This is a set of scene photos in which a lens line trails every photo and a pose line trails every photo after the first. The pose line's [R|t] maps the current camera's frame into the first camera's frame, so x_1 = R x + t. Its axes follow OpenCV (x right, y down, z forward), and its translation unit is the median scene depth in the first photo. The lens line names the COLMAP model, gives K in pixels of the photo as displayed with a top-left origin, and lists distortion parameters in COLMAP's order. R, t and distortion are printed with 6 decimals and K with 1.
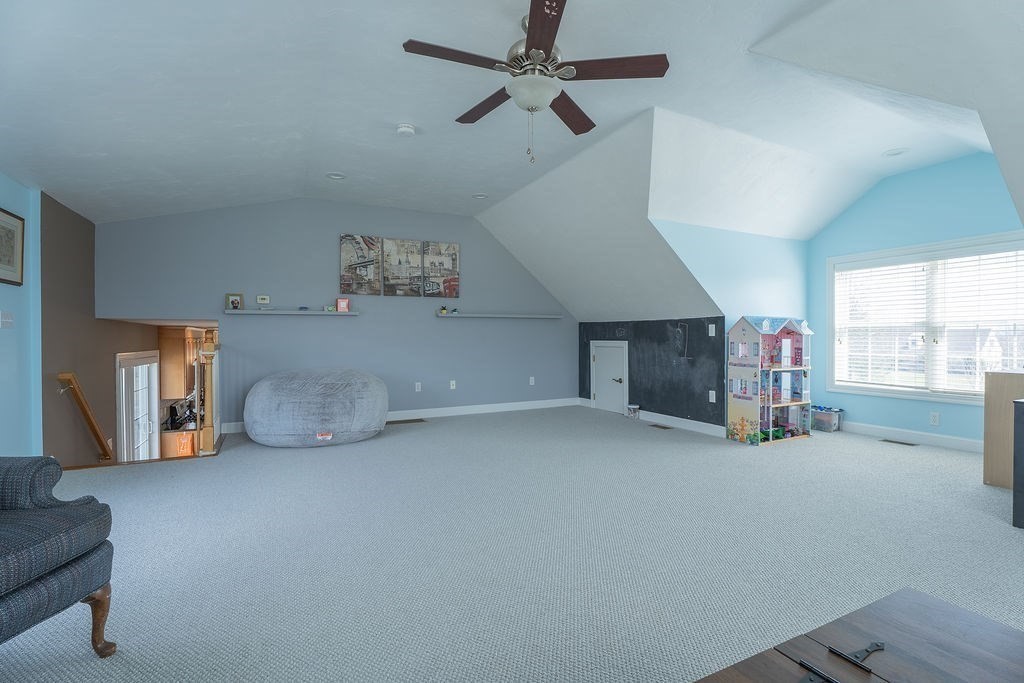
lens RADIAL K [[466.7, 0, 510.5], [0, 466.7, 340.7], [0, 0, 1]] dist [-0.011736, -0.000324]
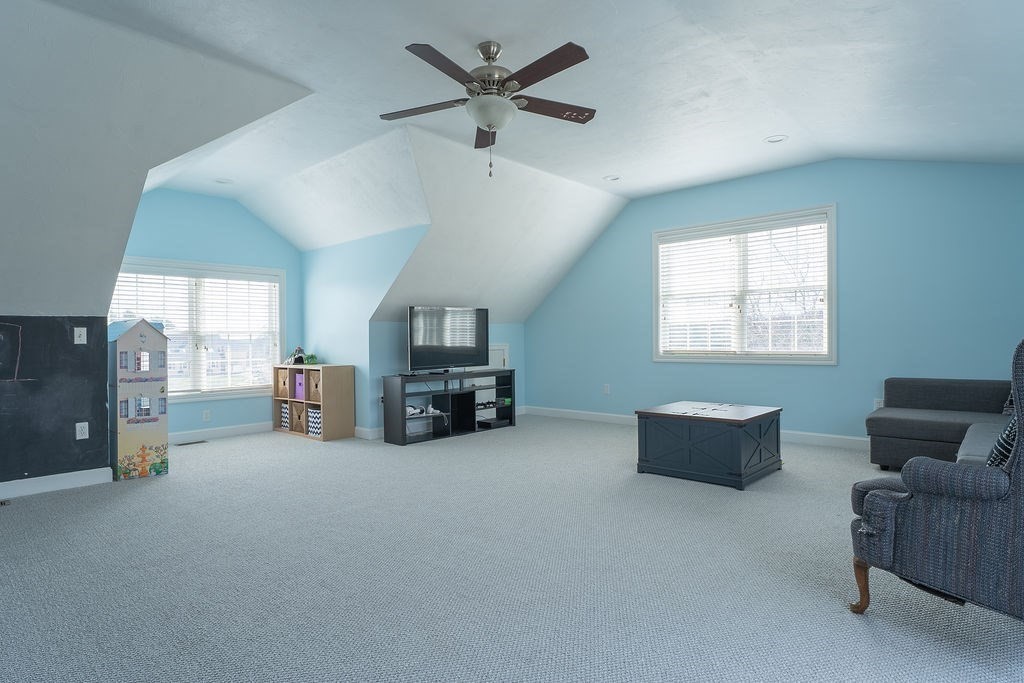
lens RADIAL K [[552.6, 0, 513.1], [0, 552.6, 342.1], [0, 0, 1]] dist [-0.019904, 0.003594]
pose [[-0.360616, 0.004732, 0.932702, -0.579058], [0.016716, 0.999859, 0.001390, -0.003352], [-0.932565, 0.016092, -0.360644, 0.710559]]
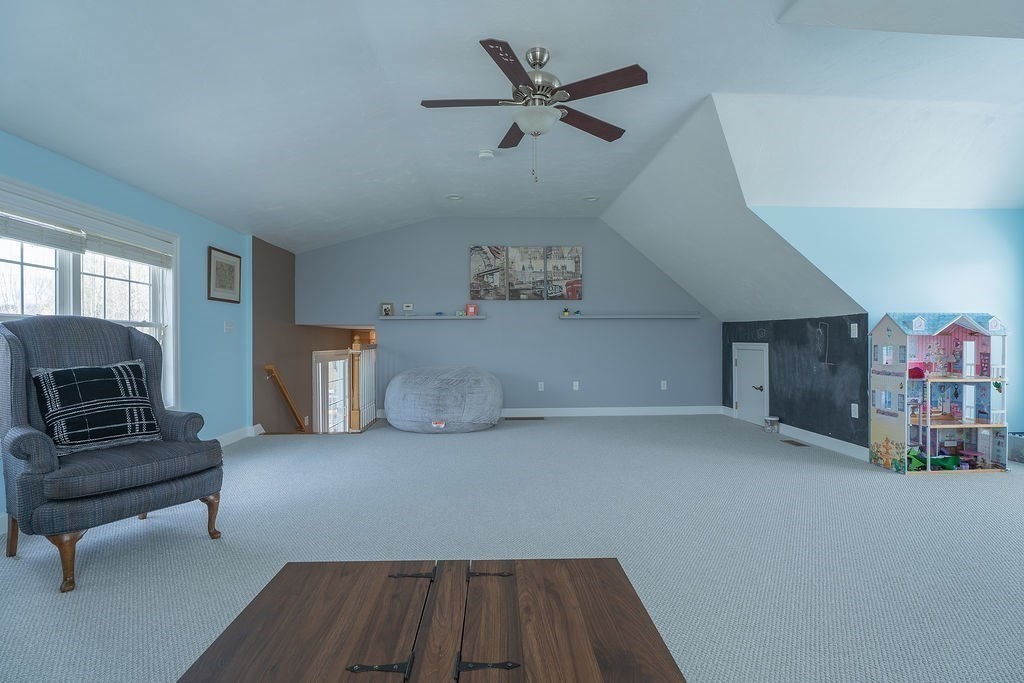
lens RADIAL K [[493.8, 0, 509.3], [0, 493.8, 340.6], [0, 0, 1]] dist [-0.006448, -0.000660]
pose [[0.915069, 0.001491, -0.403294, 0.230560], [-0.002475, 0.999995, -0.001917, -0.001498], [0.403289, 0.002753, 0.915068, -0.049043]]
